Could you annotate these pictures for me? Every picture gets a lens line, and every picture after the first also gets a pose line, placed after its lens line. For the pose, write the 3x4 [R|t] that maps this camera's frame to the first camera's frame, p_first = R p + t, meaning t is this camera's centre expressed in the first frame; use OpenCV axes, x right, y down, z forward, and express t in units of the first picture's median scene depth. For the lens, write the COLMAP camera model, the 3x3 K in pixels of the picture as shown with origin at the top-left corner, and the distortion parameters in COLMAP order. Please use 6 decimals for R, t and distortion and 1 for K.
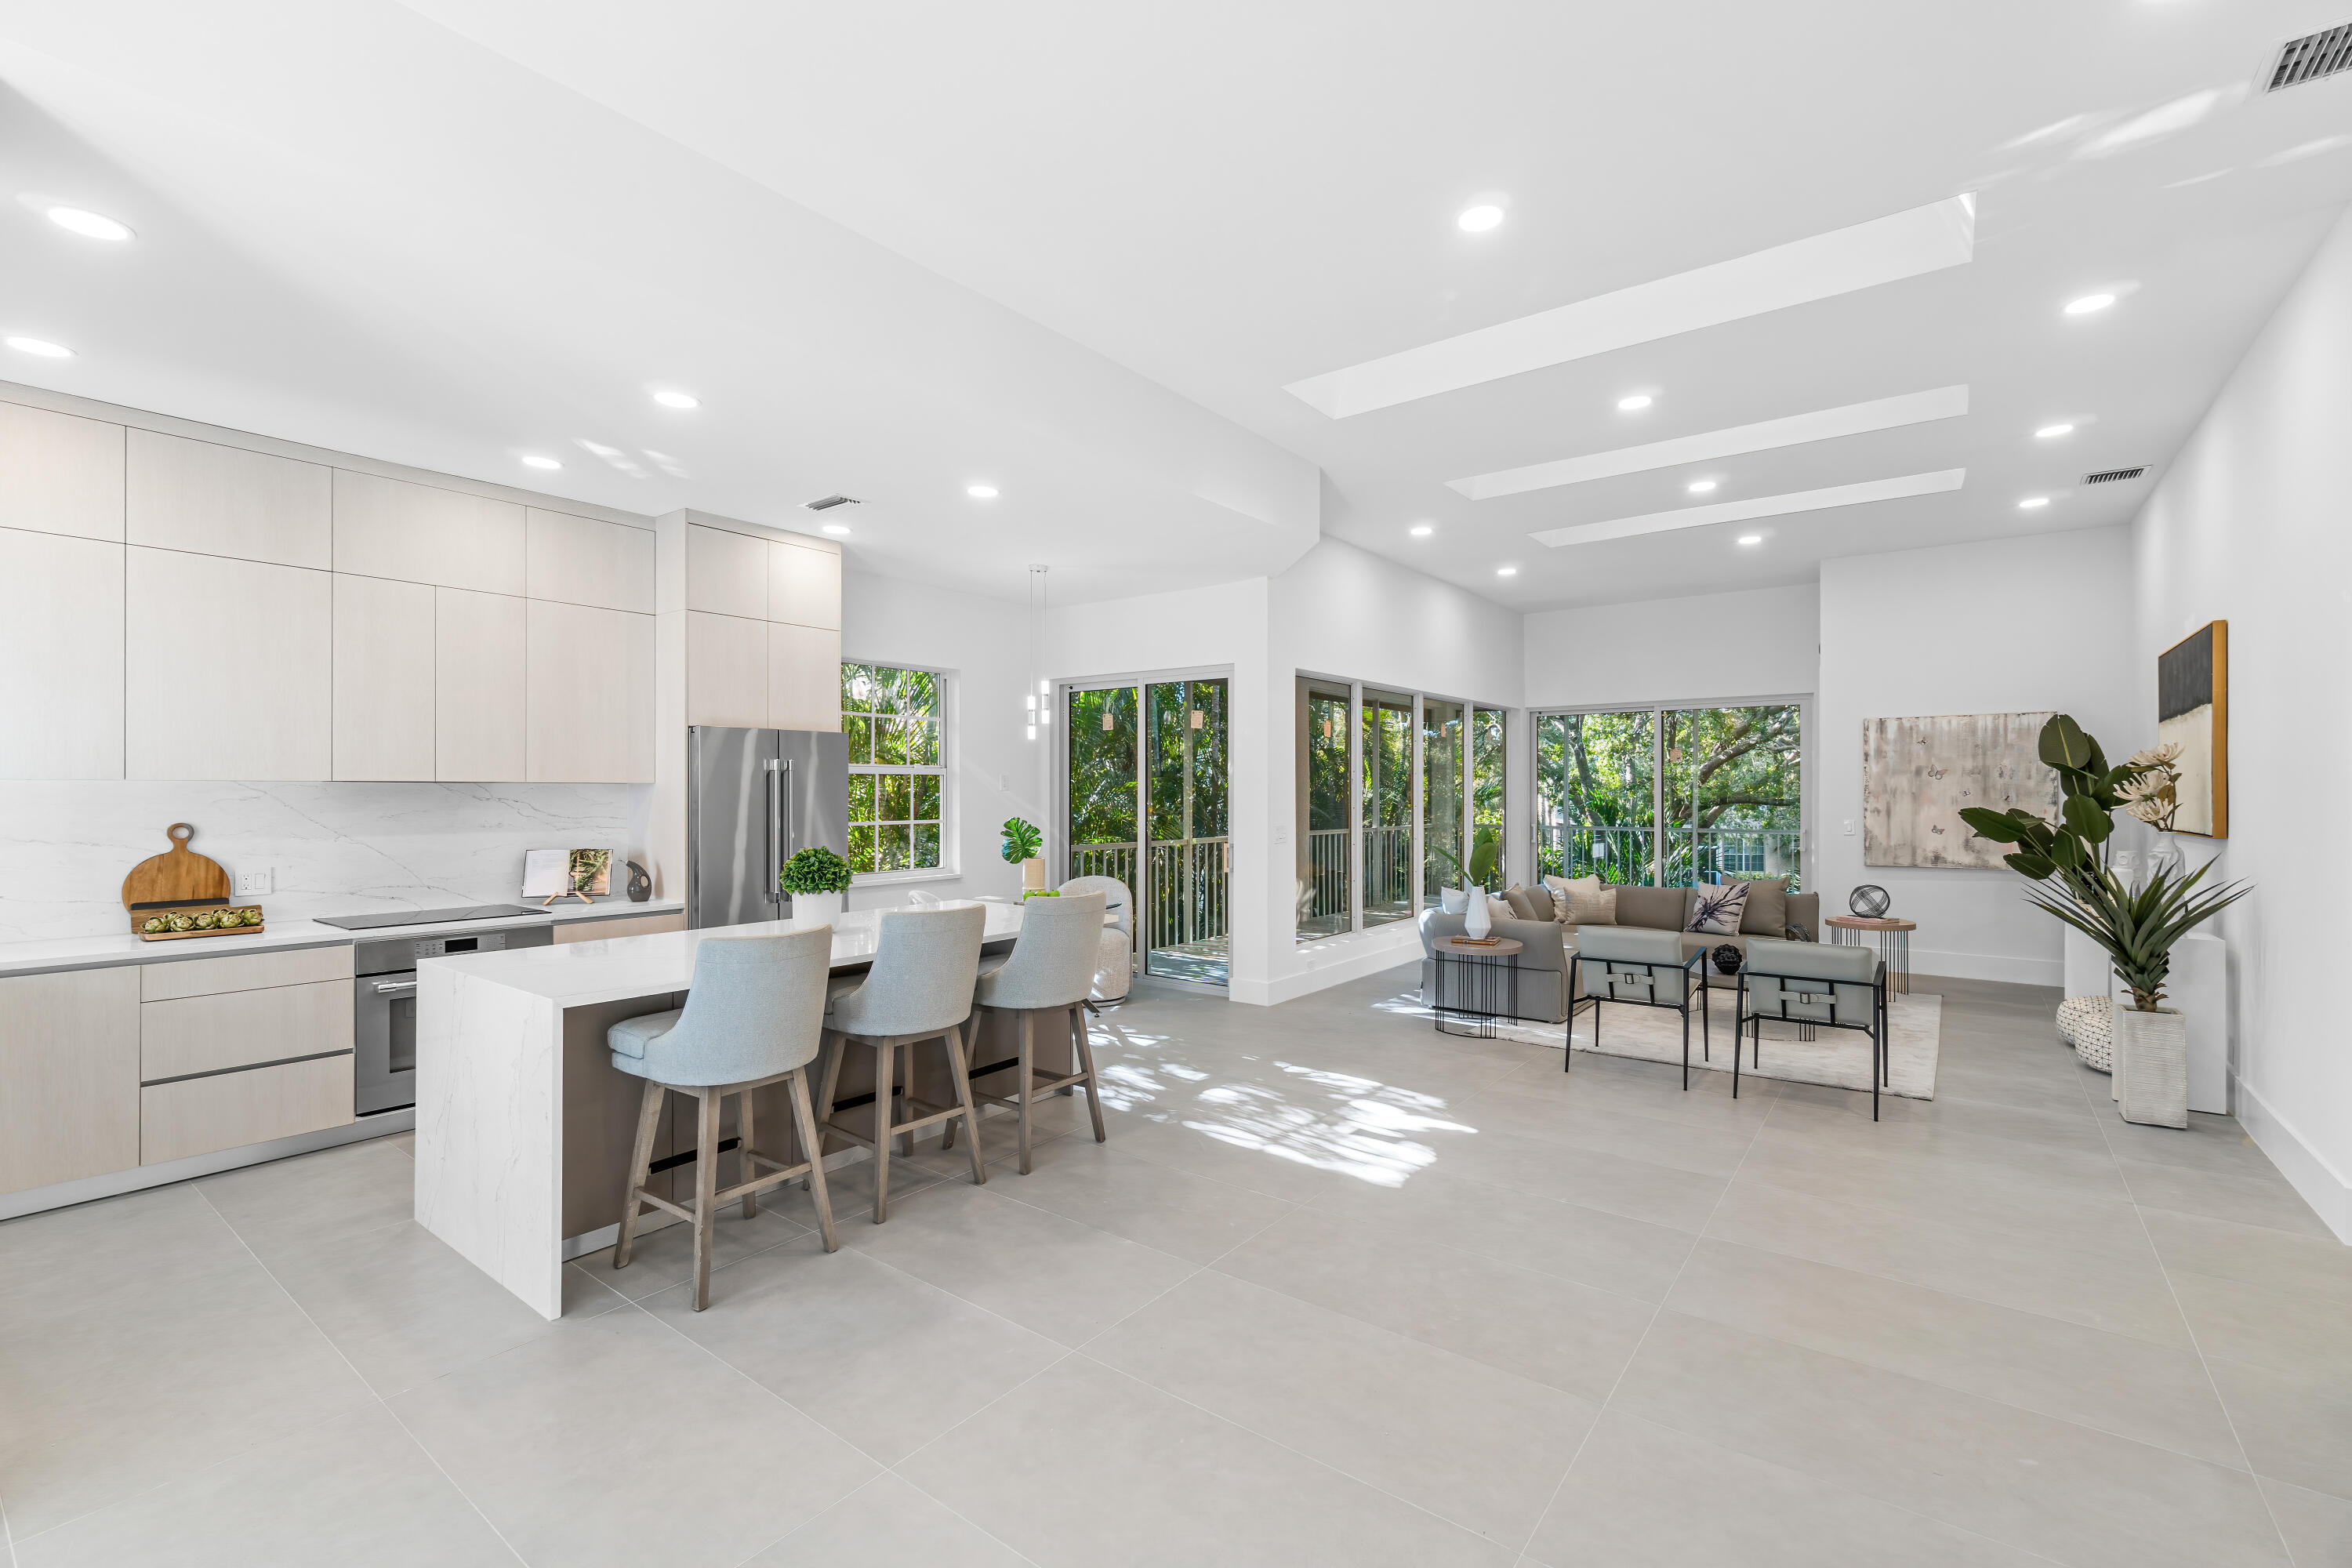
lens RADIAL K [[1022.2, 0, 1159.8], [0, 1022.2, 792.0], [0, 0, 1]] dist [0.000239, 0.000242]
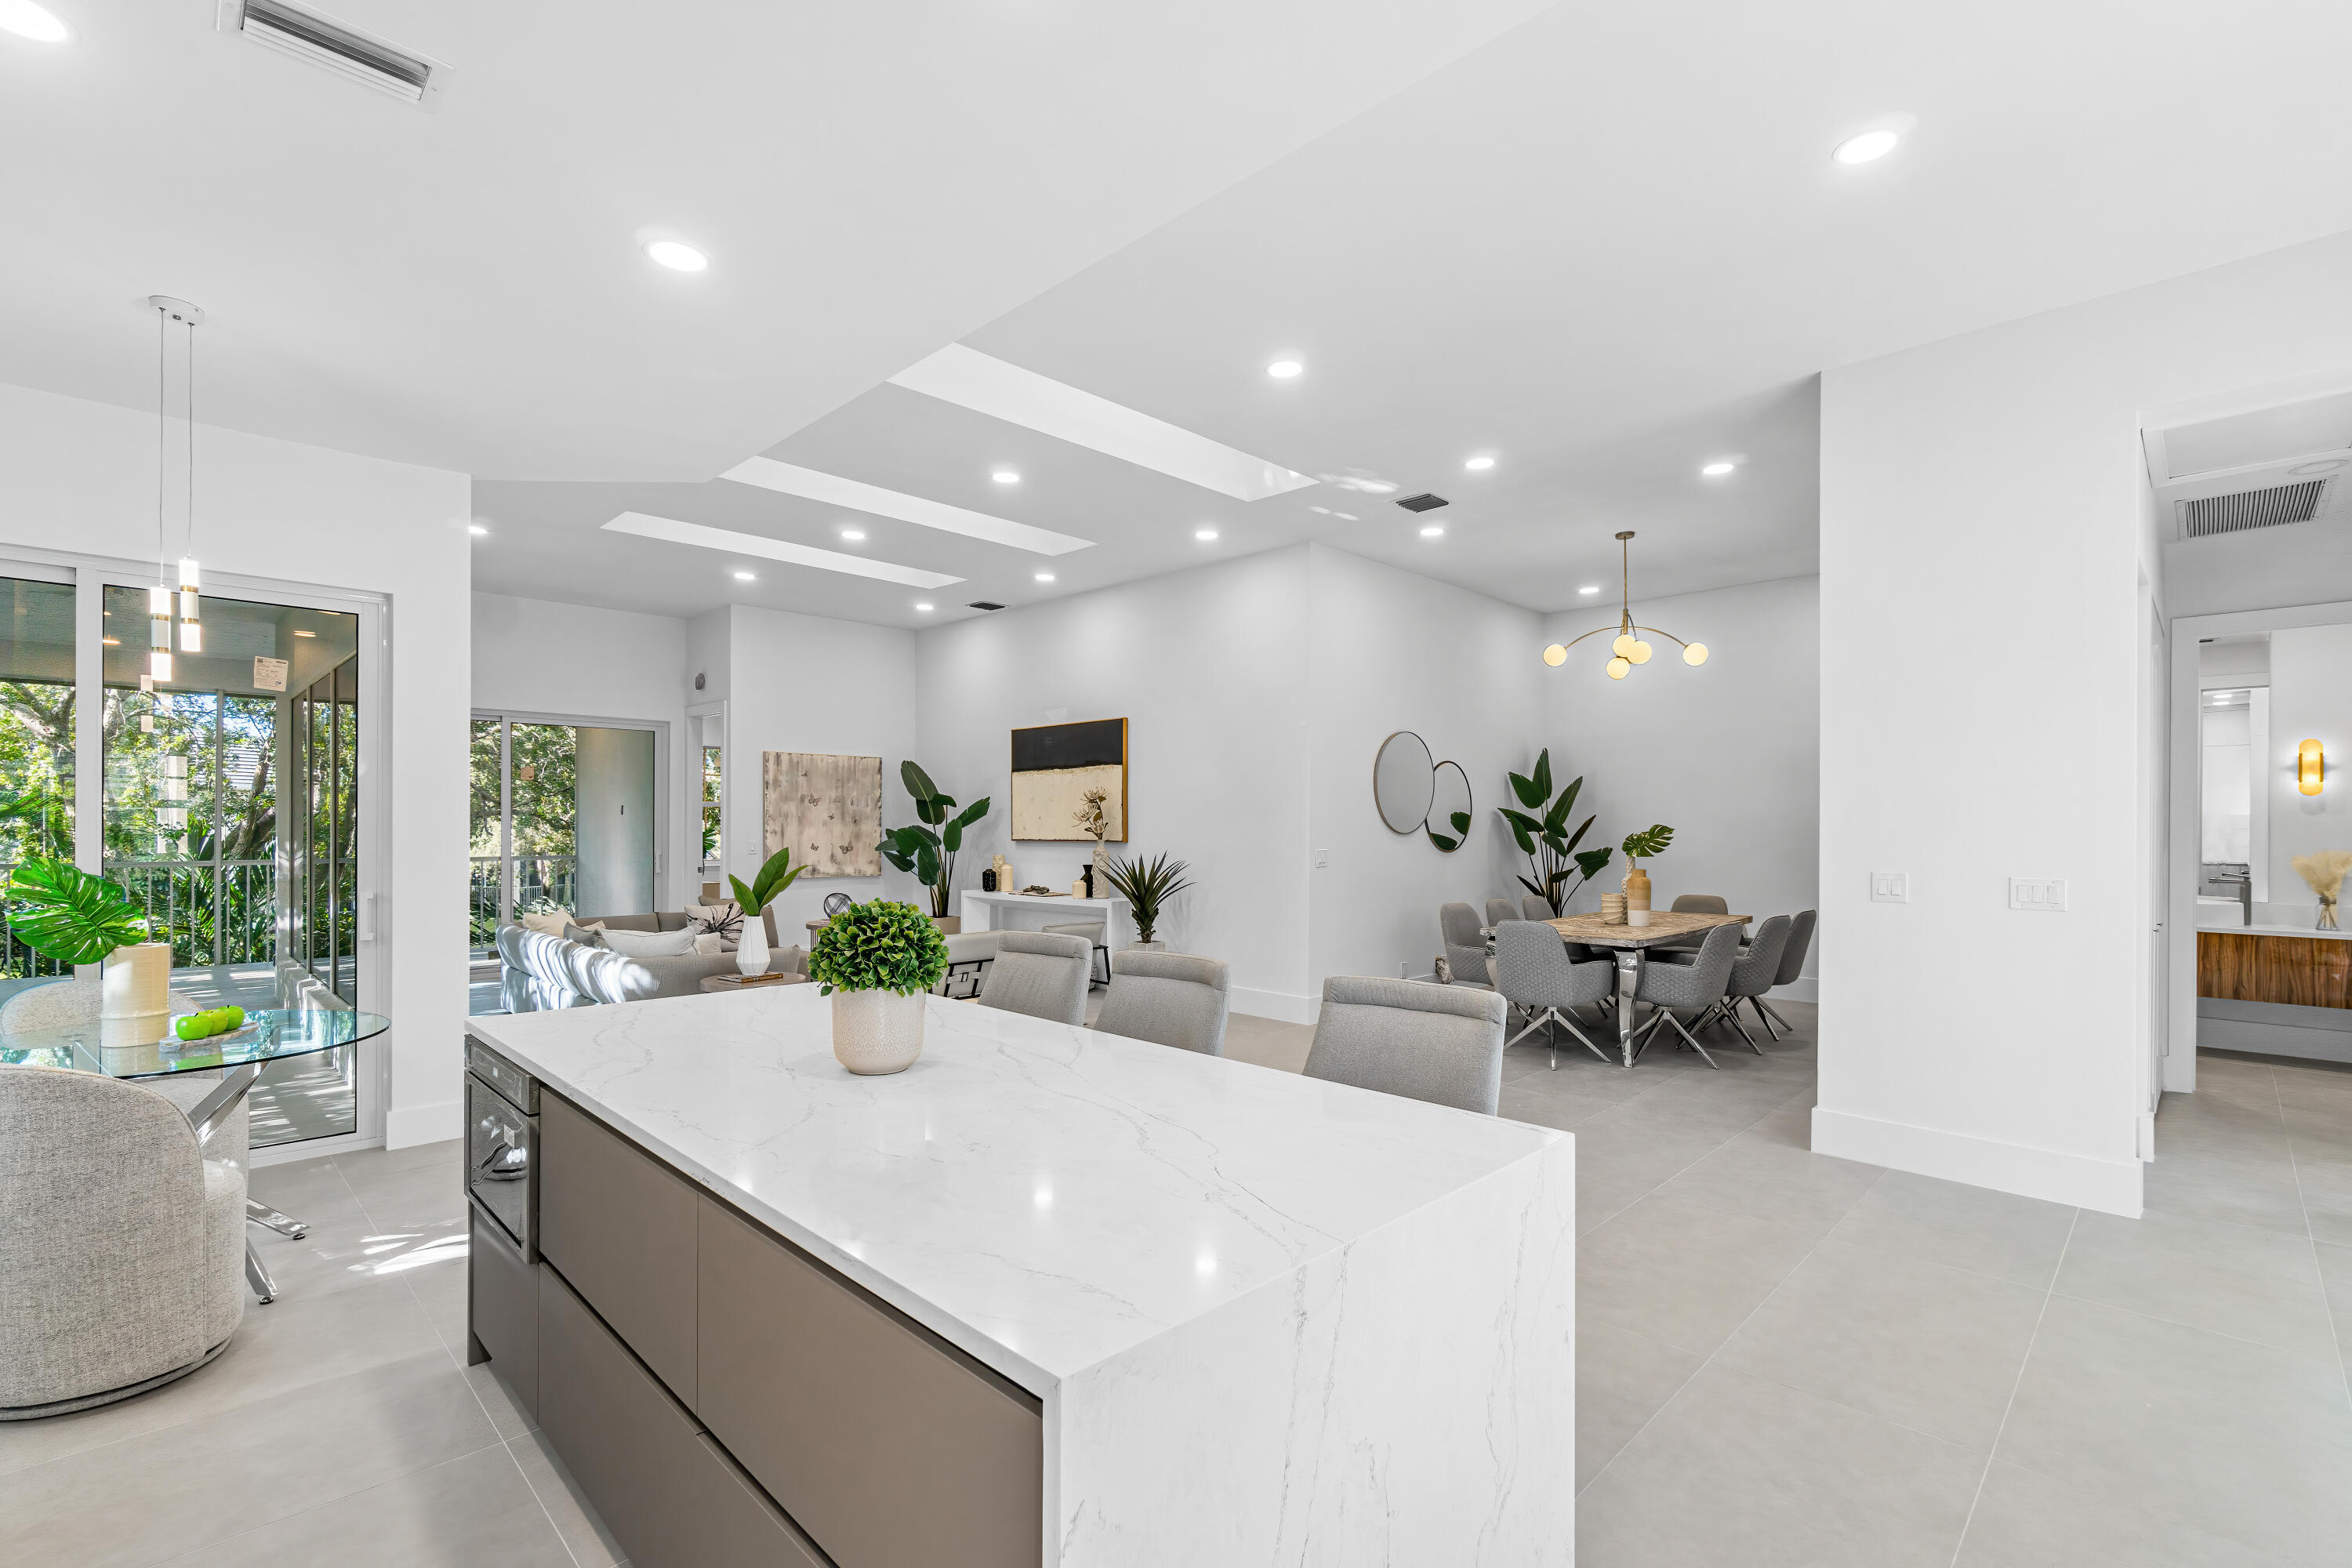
lens RADIAL K [[1053.8, 0, 1176.2], [0, 1053.8, 823.6], [0, 0, 1]] dist [0.007647, 0.000250]
pose [[0.124569, -0.000214, 0.992211, -0.497291], [-0.001867, 0.999998, 0.000450, 0.008682], [-0.992209, -0.001909, 0.124568, 0.464764]]
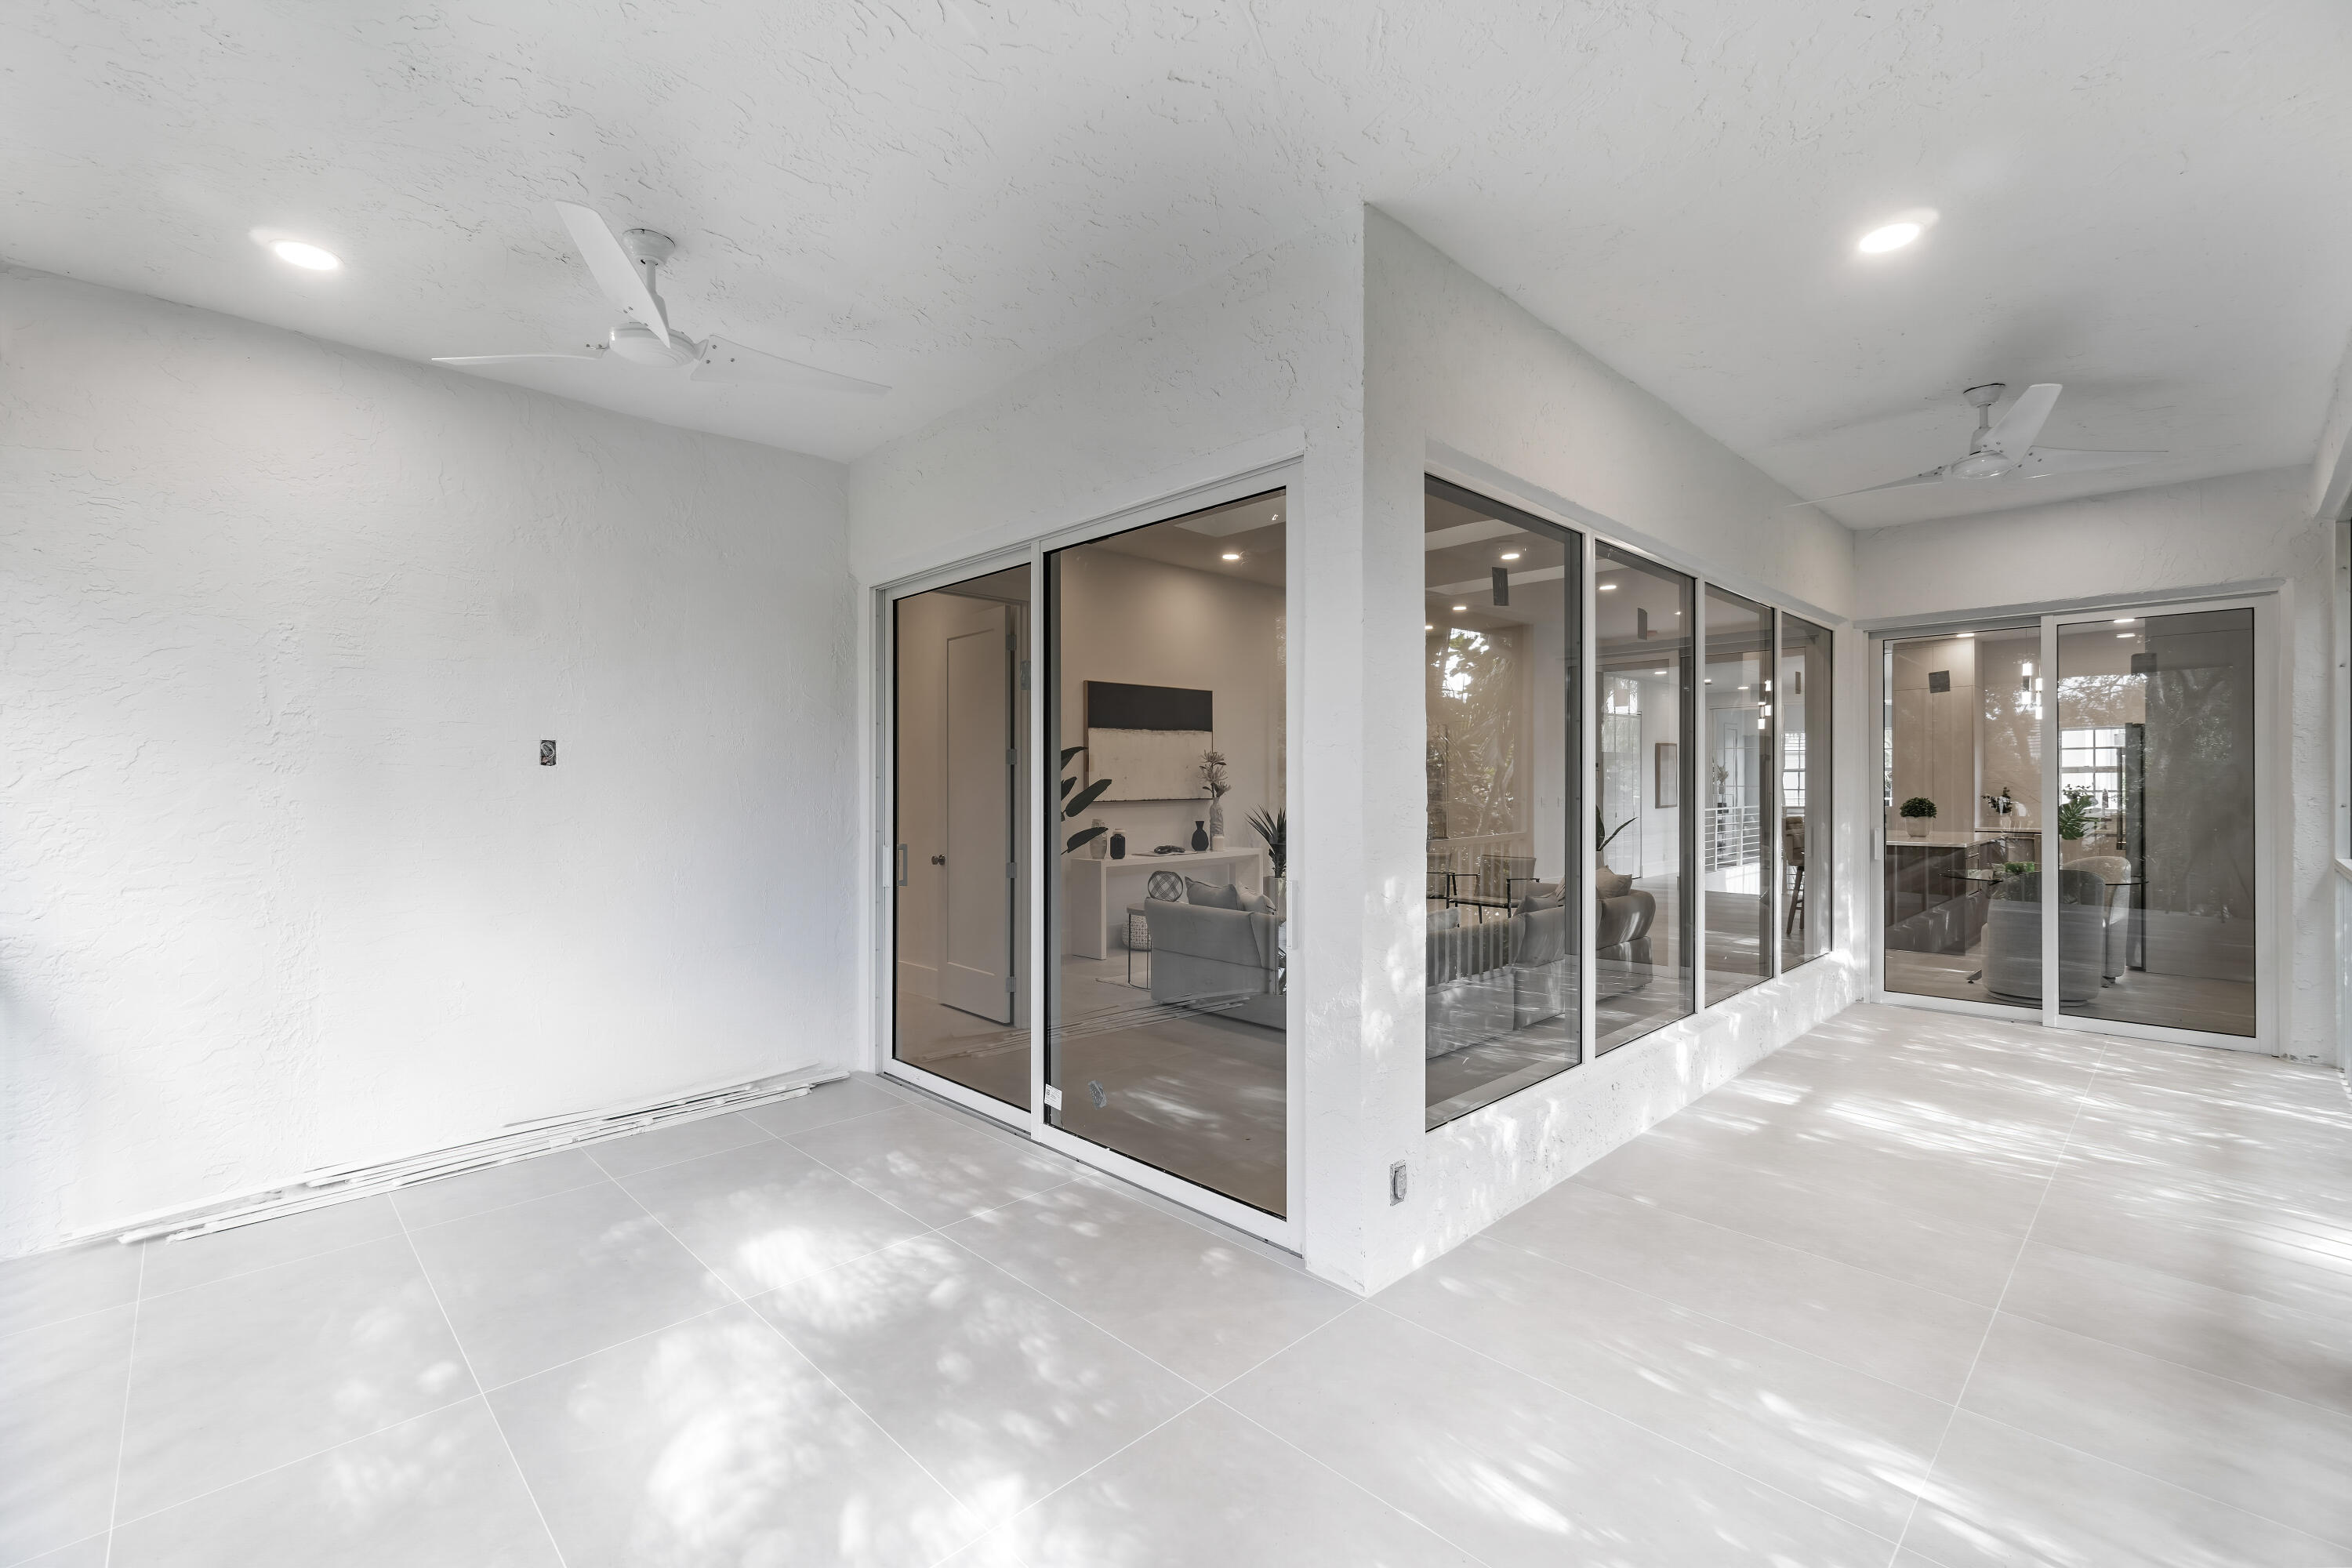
lens RADIAL K [[1027.0, 0, 1143.2], [0, 1027.0, 786.2], [0, 0, 1]] dist [-0.001013, 0.000423]
pose [[-0.984034, 0.003624, 0.177944, 0.576185], [0.003688, 0.999993, 0.000028, 0.013132], [-0.177942, 0.000684, -0.984041, 2.057070]]
